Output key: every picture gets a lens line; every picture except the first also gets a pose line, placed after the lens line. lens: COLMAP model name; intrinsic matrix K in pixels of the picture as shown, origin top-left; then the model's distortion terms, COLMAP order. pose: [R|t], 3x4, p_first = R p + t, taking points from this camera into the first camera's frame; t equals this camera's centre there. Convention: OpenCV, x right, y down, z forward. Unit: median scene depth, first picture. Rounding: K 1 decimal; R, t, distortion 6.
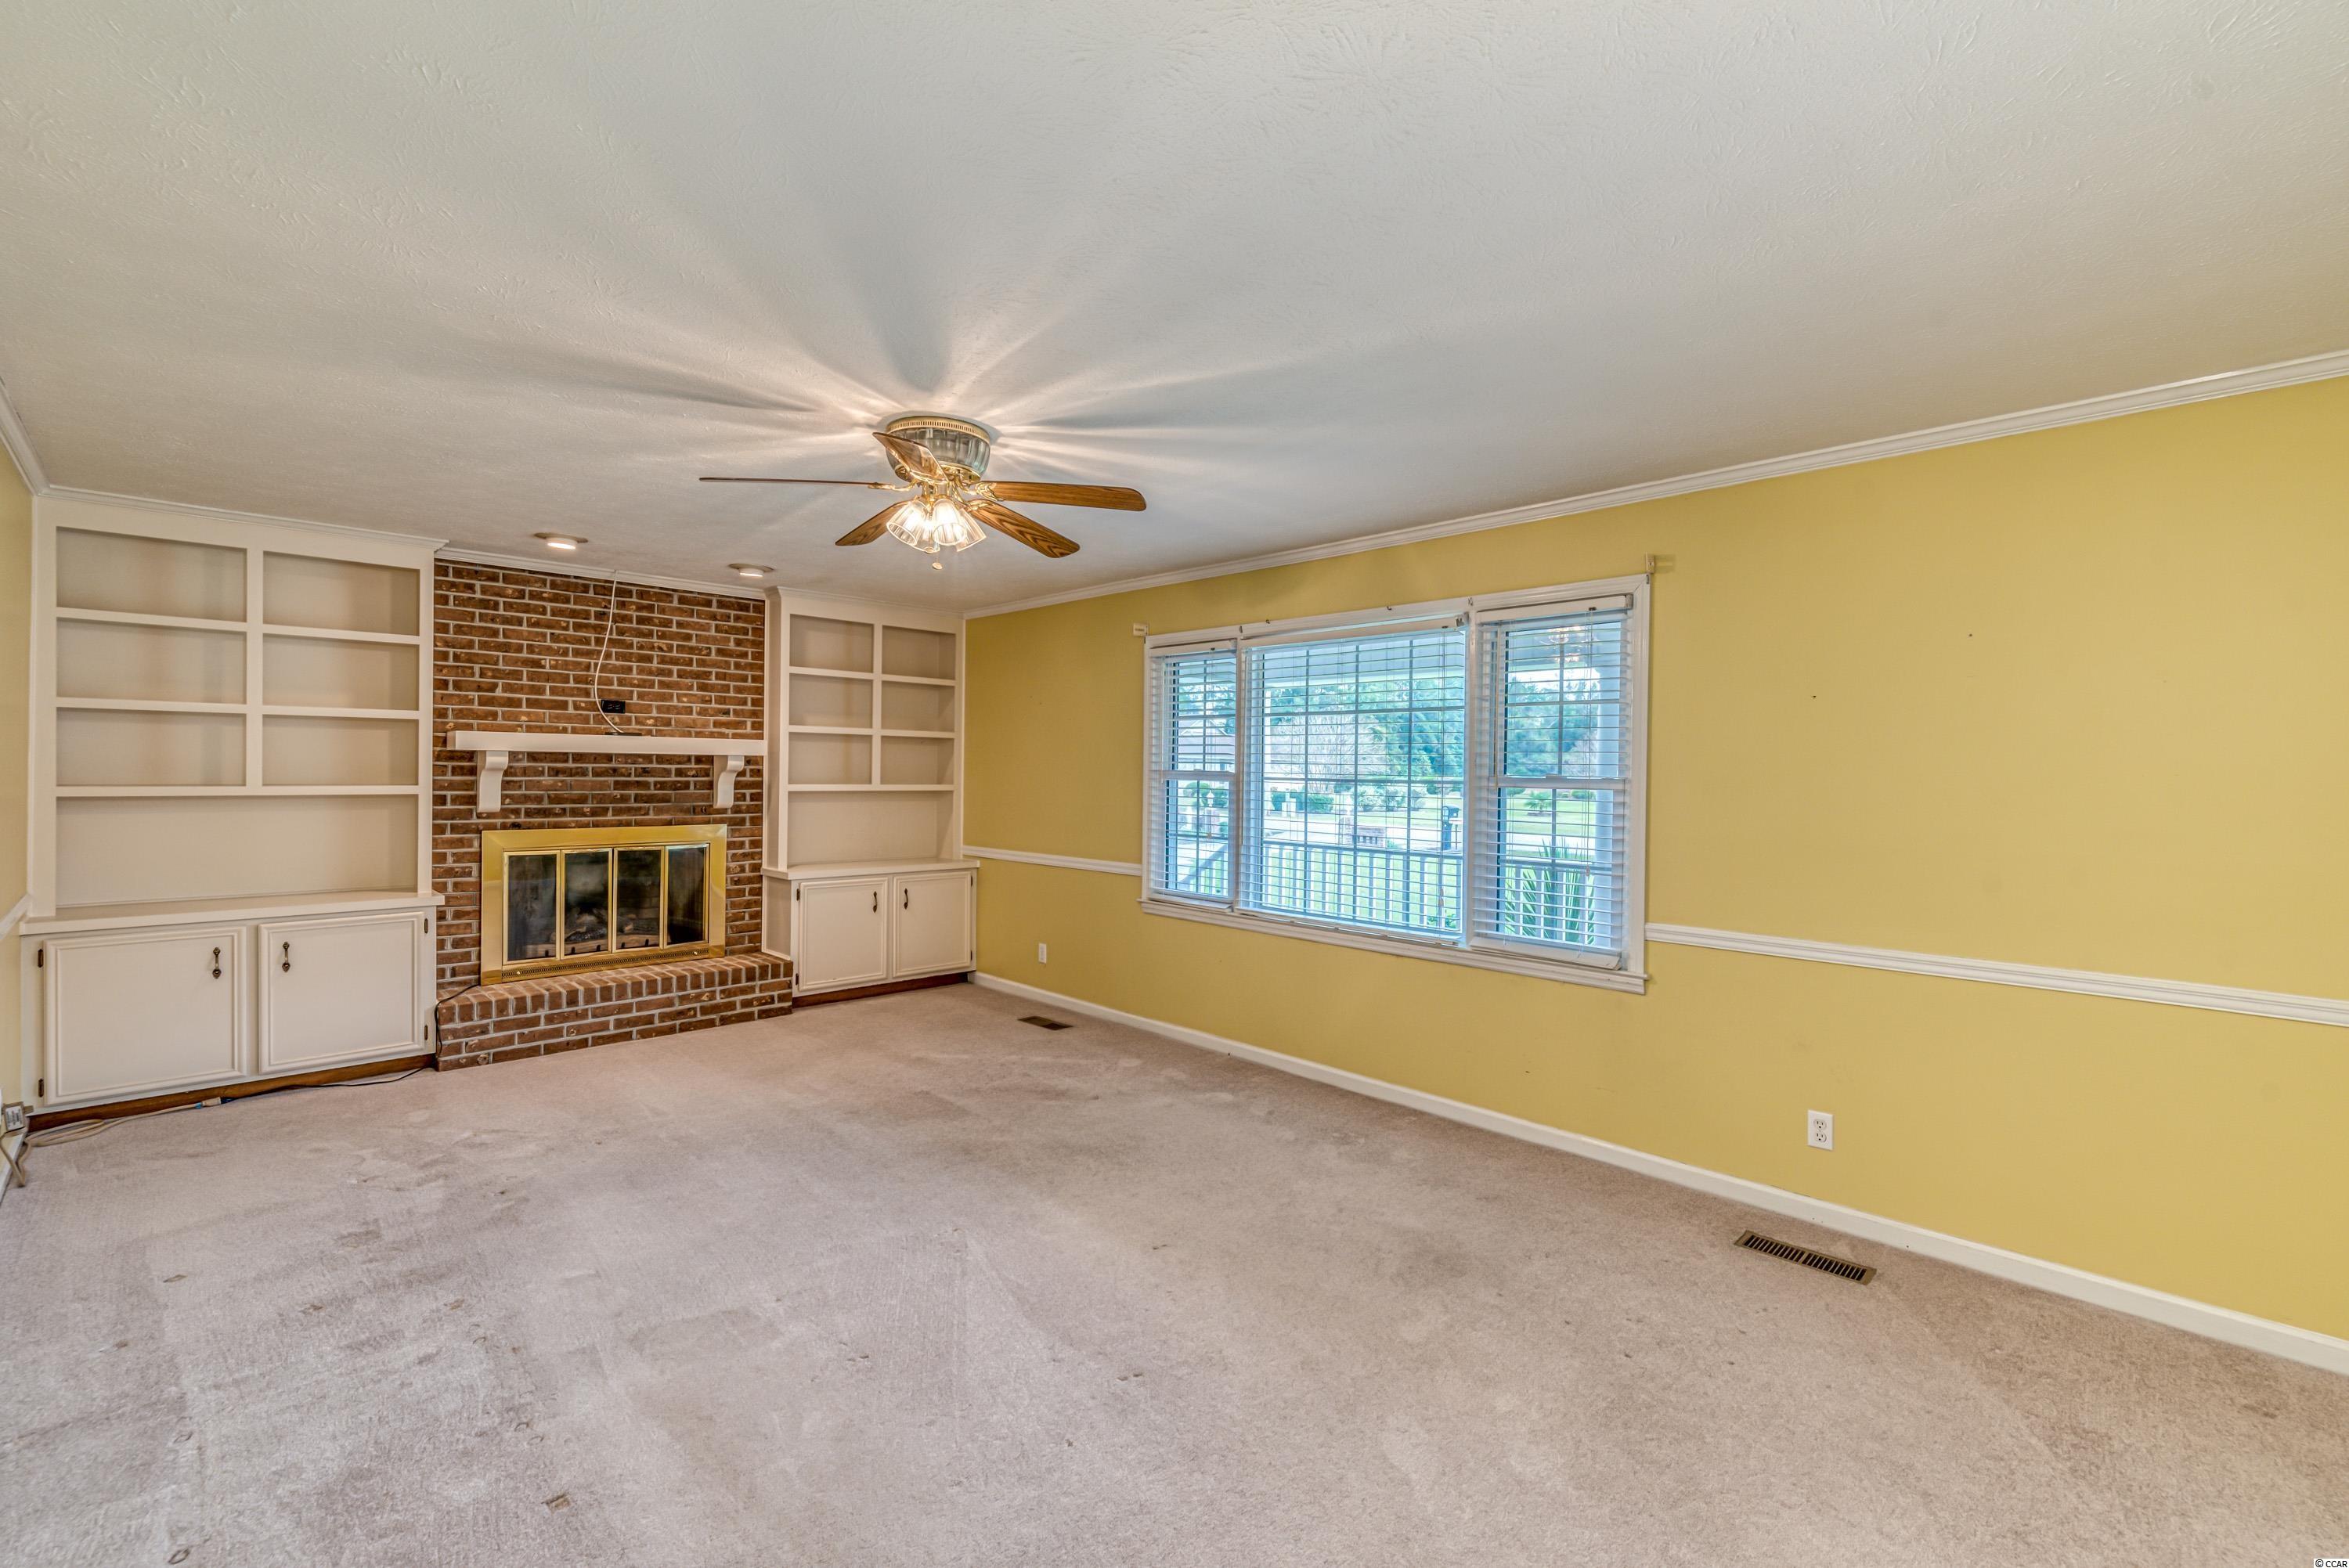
lens RADIAL K [[1015.6, 0, 1191.1], [0, 1015.6, 790.9], [0, 0, 1]] dist [0.001798, -0.000199]
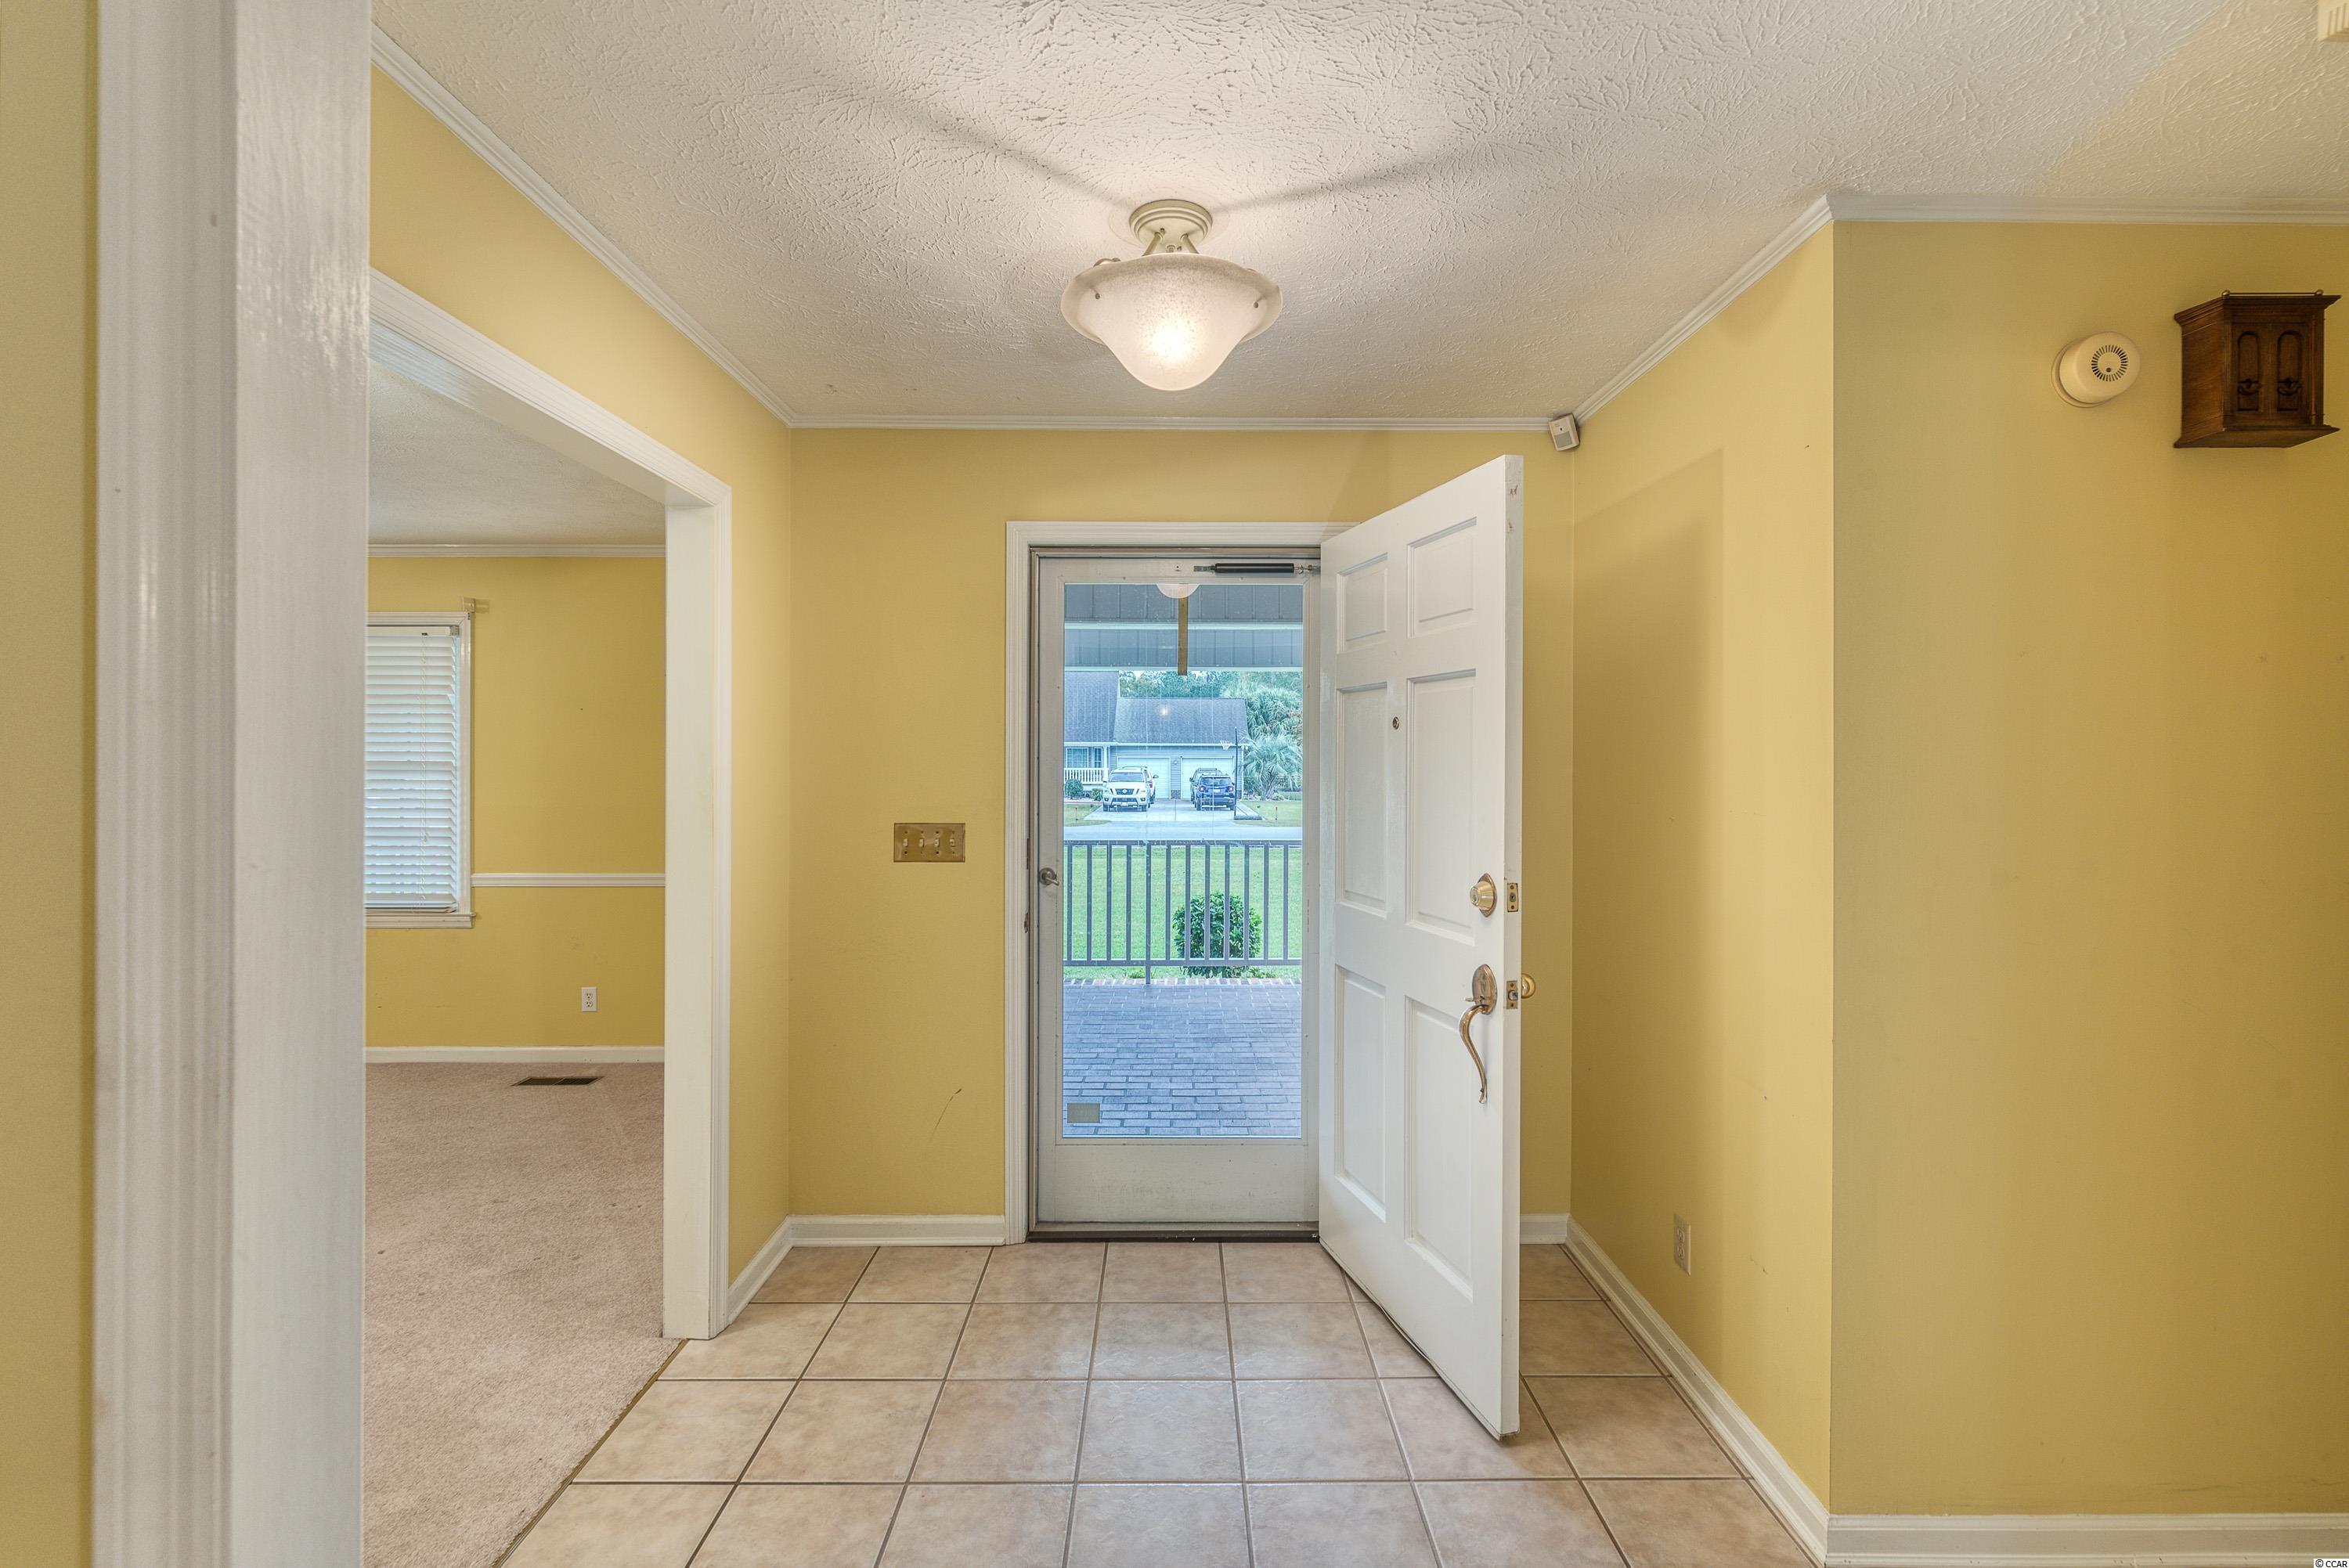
lens RADIAL K [[1015.6, 0, 1170.1], [0, 1015.6, 766.4], [0, 0, 1]] dist [0.001798, -0.000199]
pose [[0.703444, -0.011749, 0.710653, 0.139666], [0.025986, 0.999620, -0.009196, 0.024025], [-0.710275, 0.024935, 0.703482, -0.563152]]
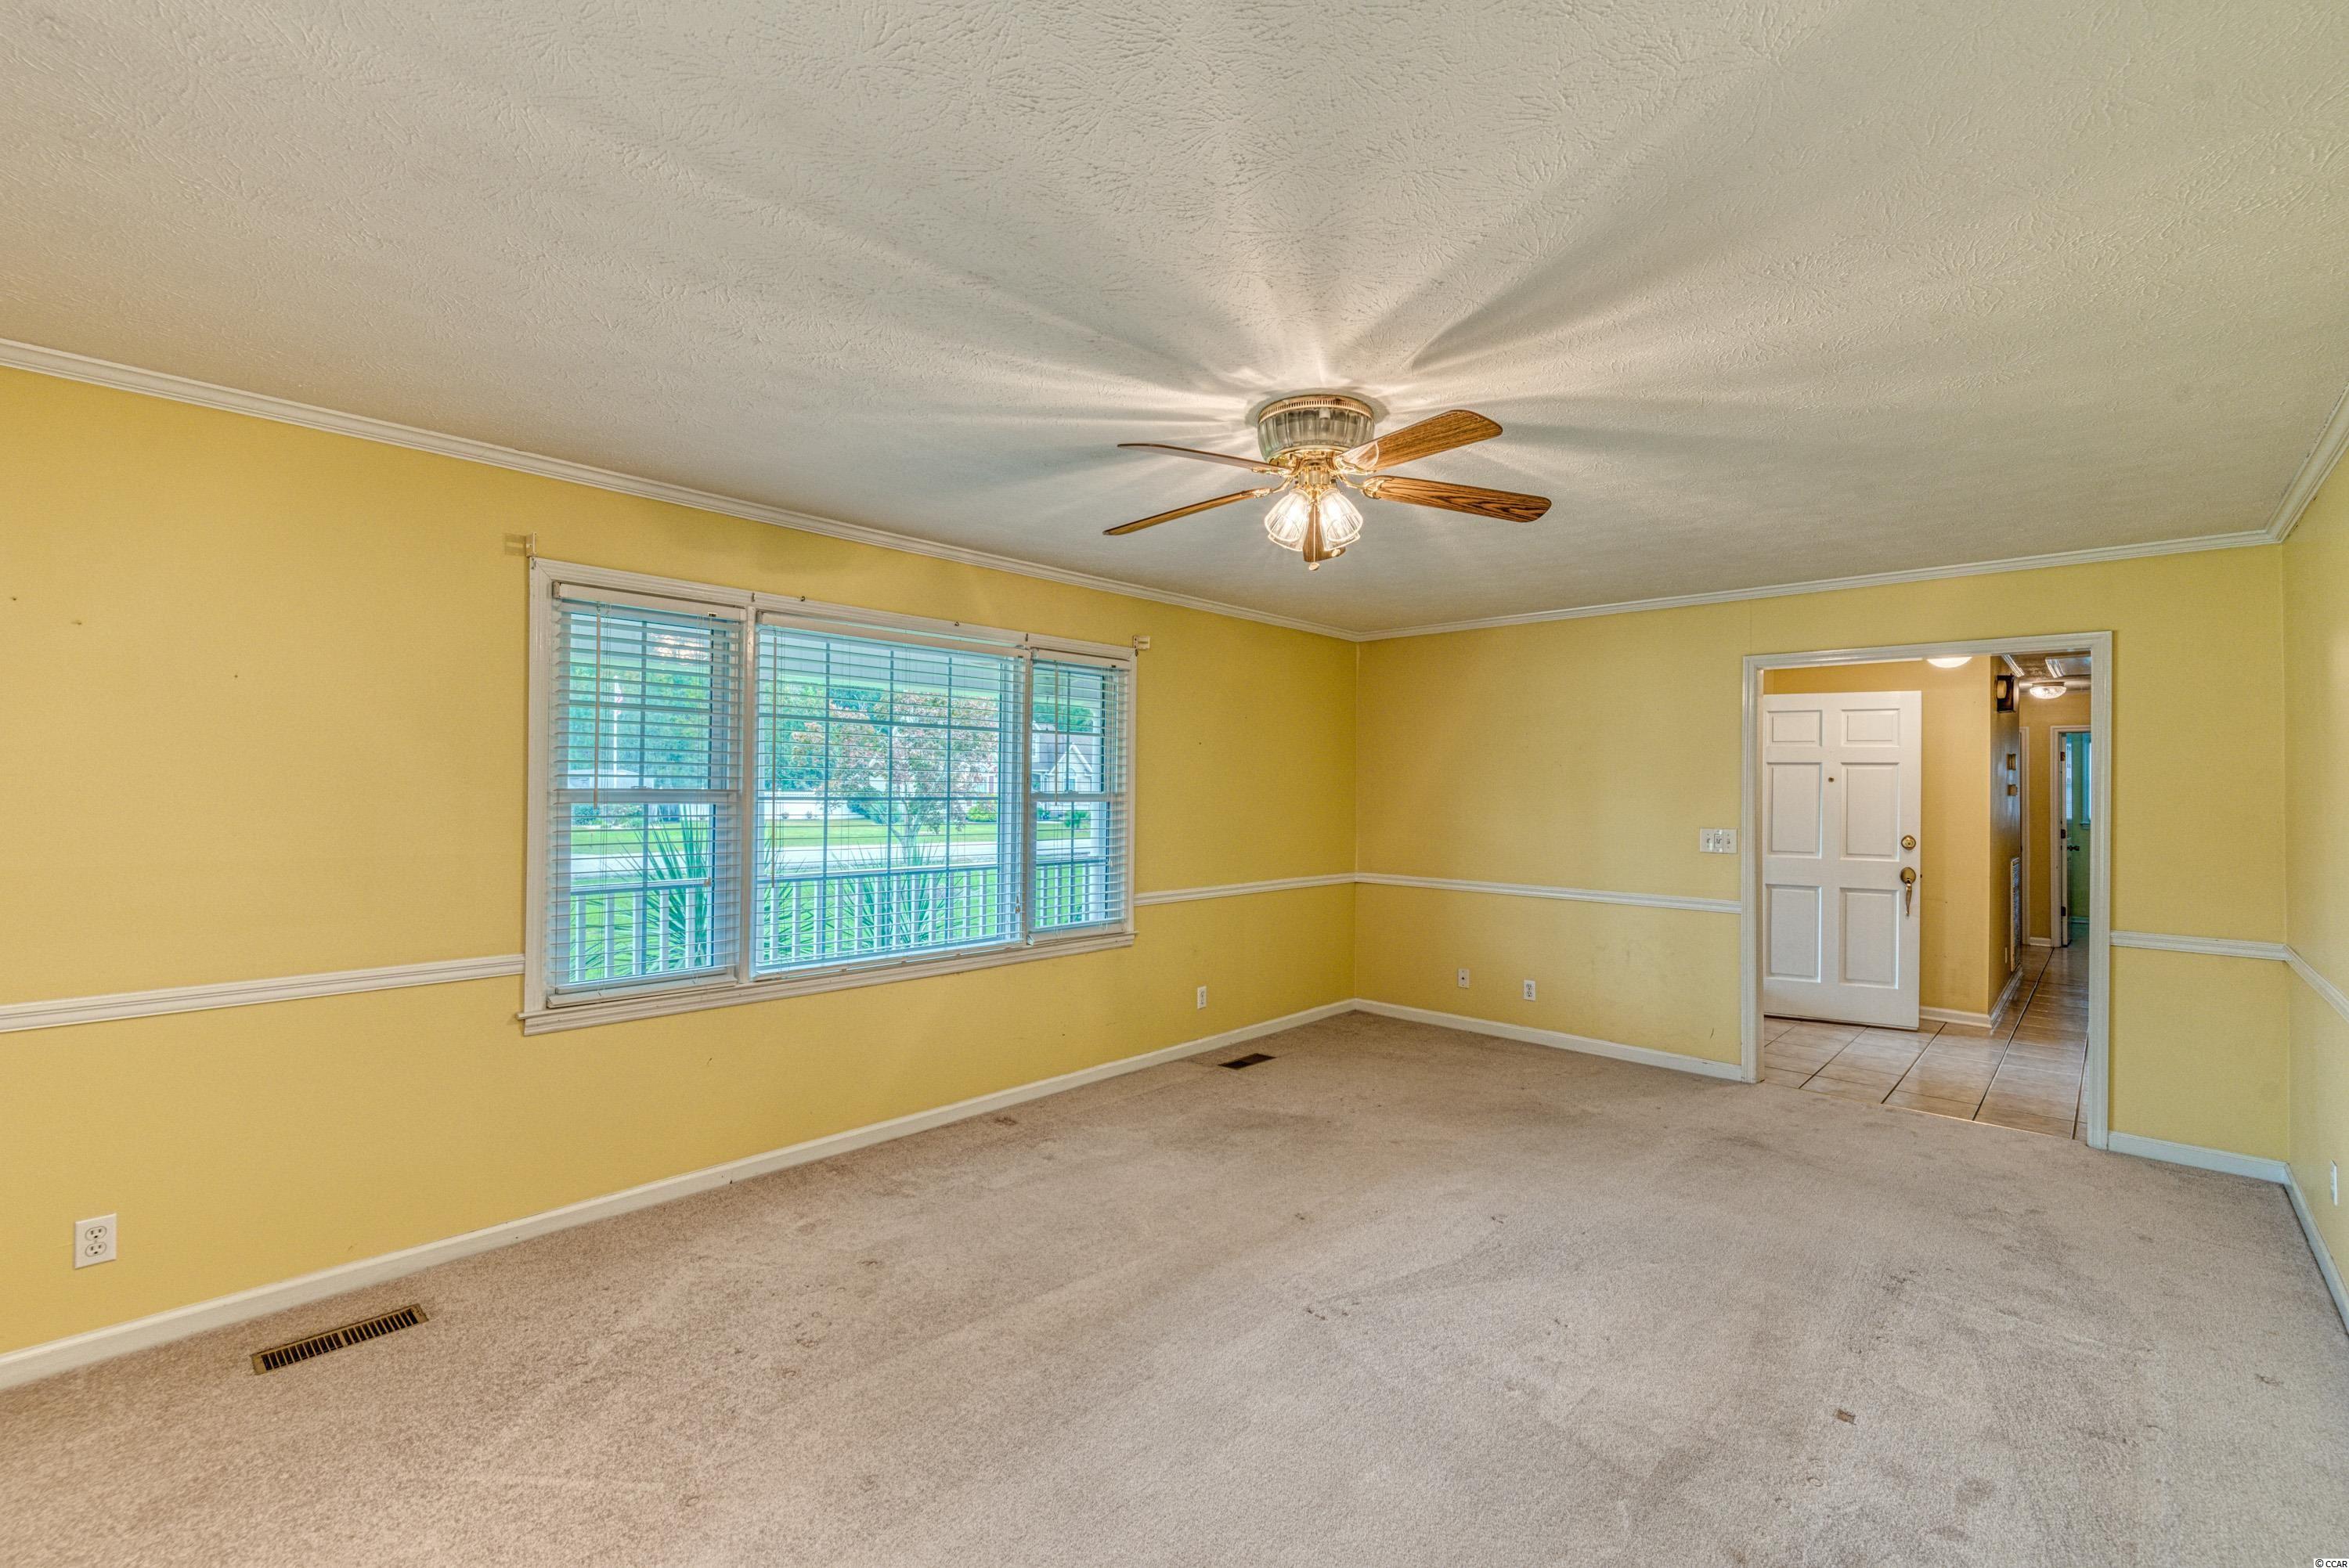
lens RADIAL K [[1015.6, 0, 1191.5], [0, 1015.6, 779.7], [0, 0, 1]] dist [0.001798, -0.000199]
pose [[-0.054605, -0.001499, 0.998507, -0.921287], [0.014735, 0.999889, 0.002307, -0.030315], [-0.998399, 0.014839, -0.054577, 0.942711]]
